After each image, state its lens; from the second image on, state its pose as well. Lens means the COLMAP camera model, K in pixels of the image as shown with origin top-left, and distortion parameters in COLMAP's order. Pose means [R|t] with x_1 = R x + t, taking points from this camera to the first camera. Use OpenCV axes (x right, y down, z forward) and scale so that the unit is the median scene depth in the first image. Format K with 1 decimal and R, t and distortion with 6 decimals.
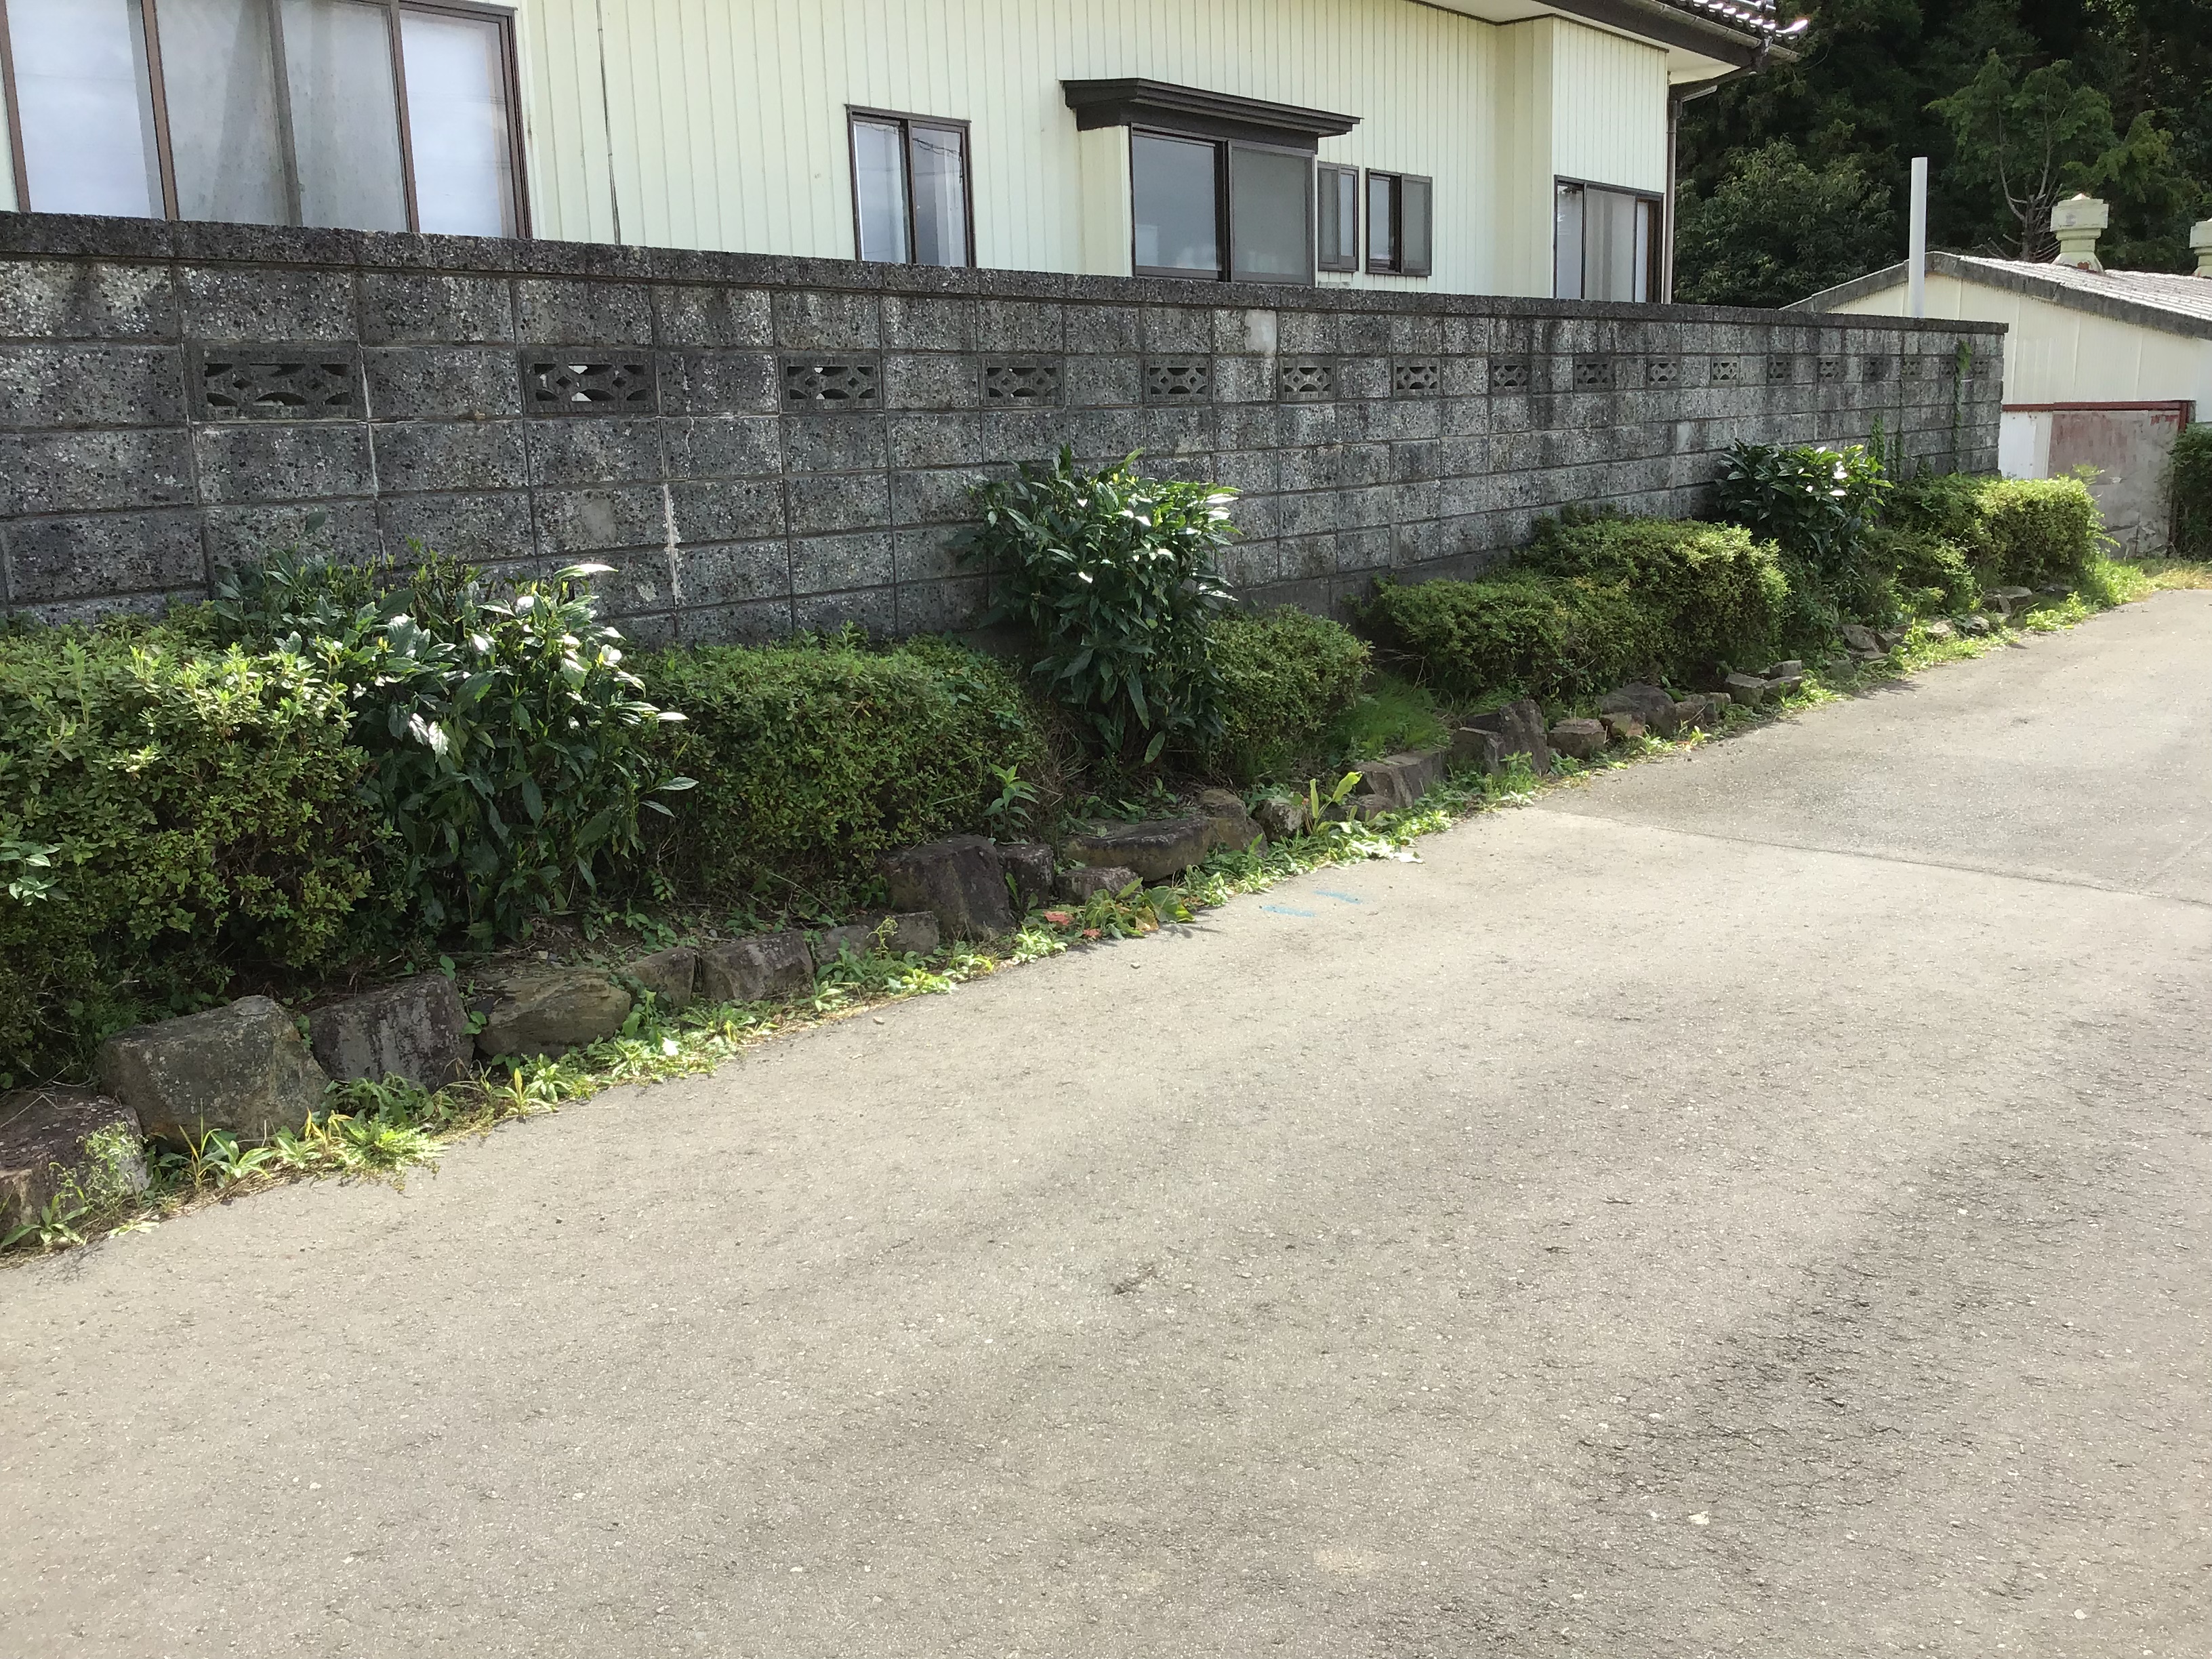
lens RADIAL K [[1822.1, 0, 1106.0], [0, 1822.1, 829.5], [0, 0, 1]] dist [0.039607, -0.111893]
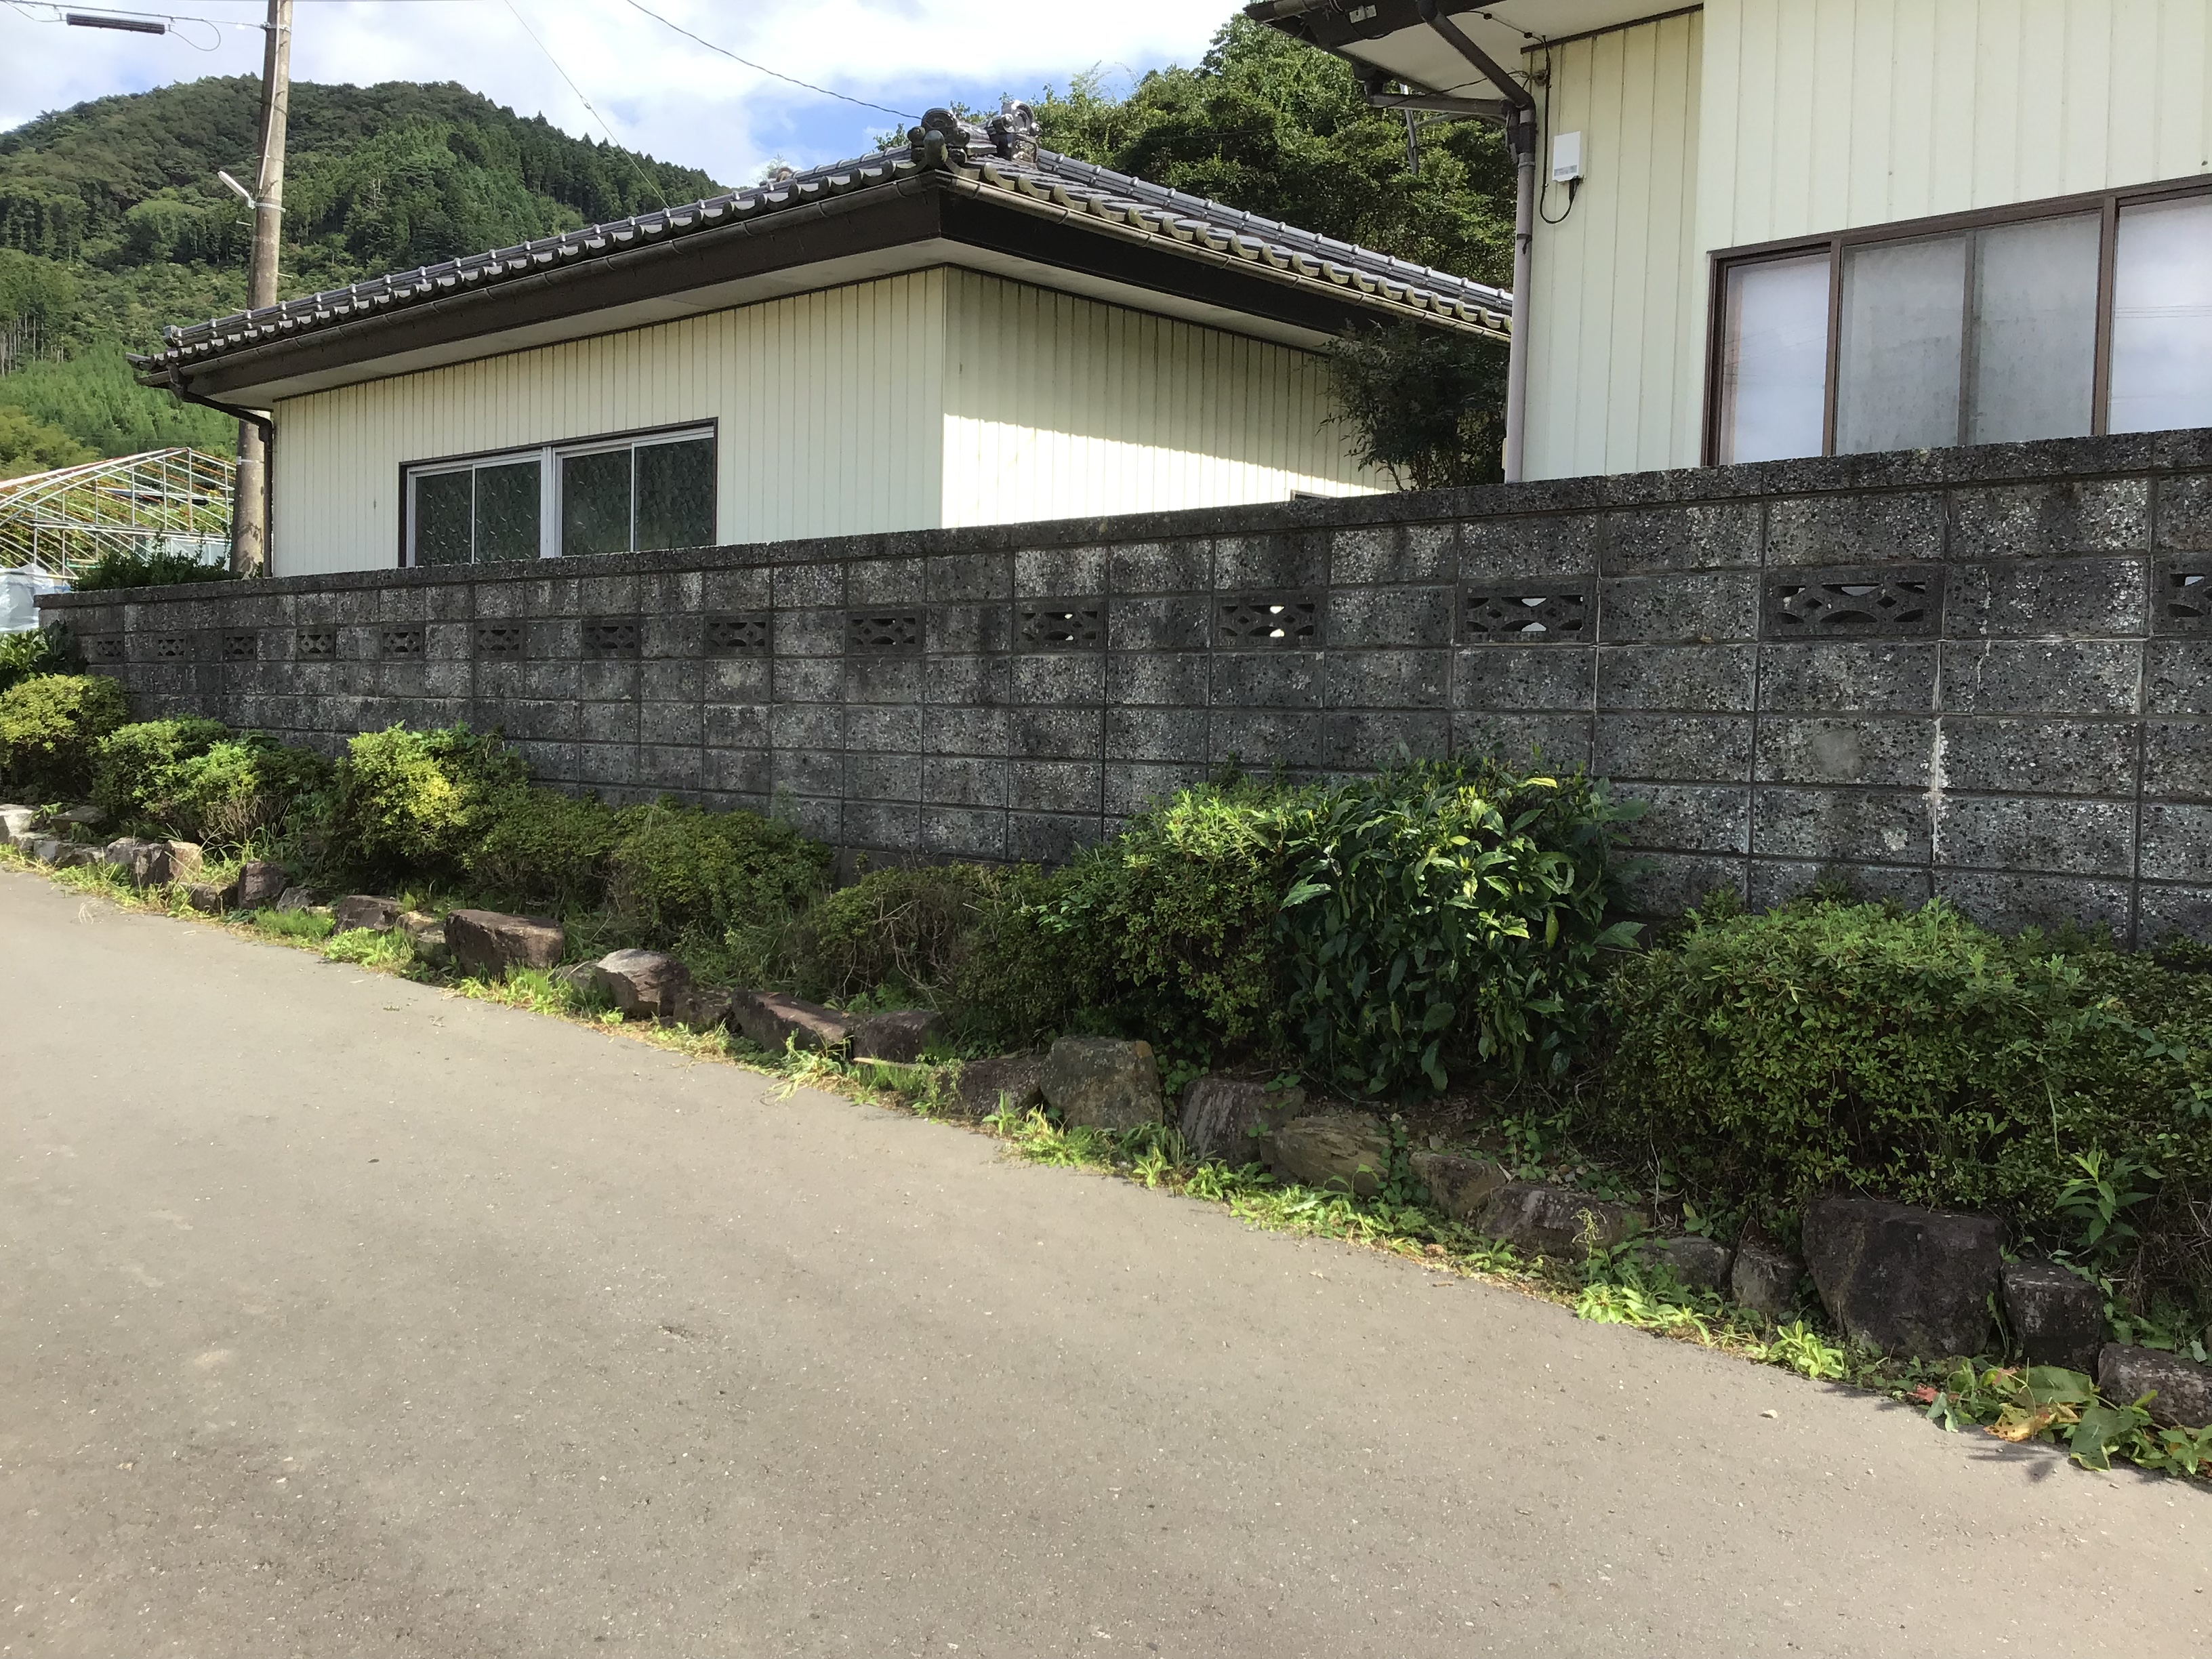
lens RADIAL K [[2000.0, 0, 1105.5], [0, 2000.0, 784.6], [0, 0, 1]] dist [0.209647, -0.447054]
pose [[-0.042469, 0.077048, -0.996122, 0.771924], [-0.219589, 0.971923, 0.084538, -0.166434], [0.974668, 0.222328, -0.024358, 0.705052]]
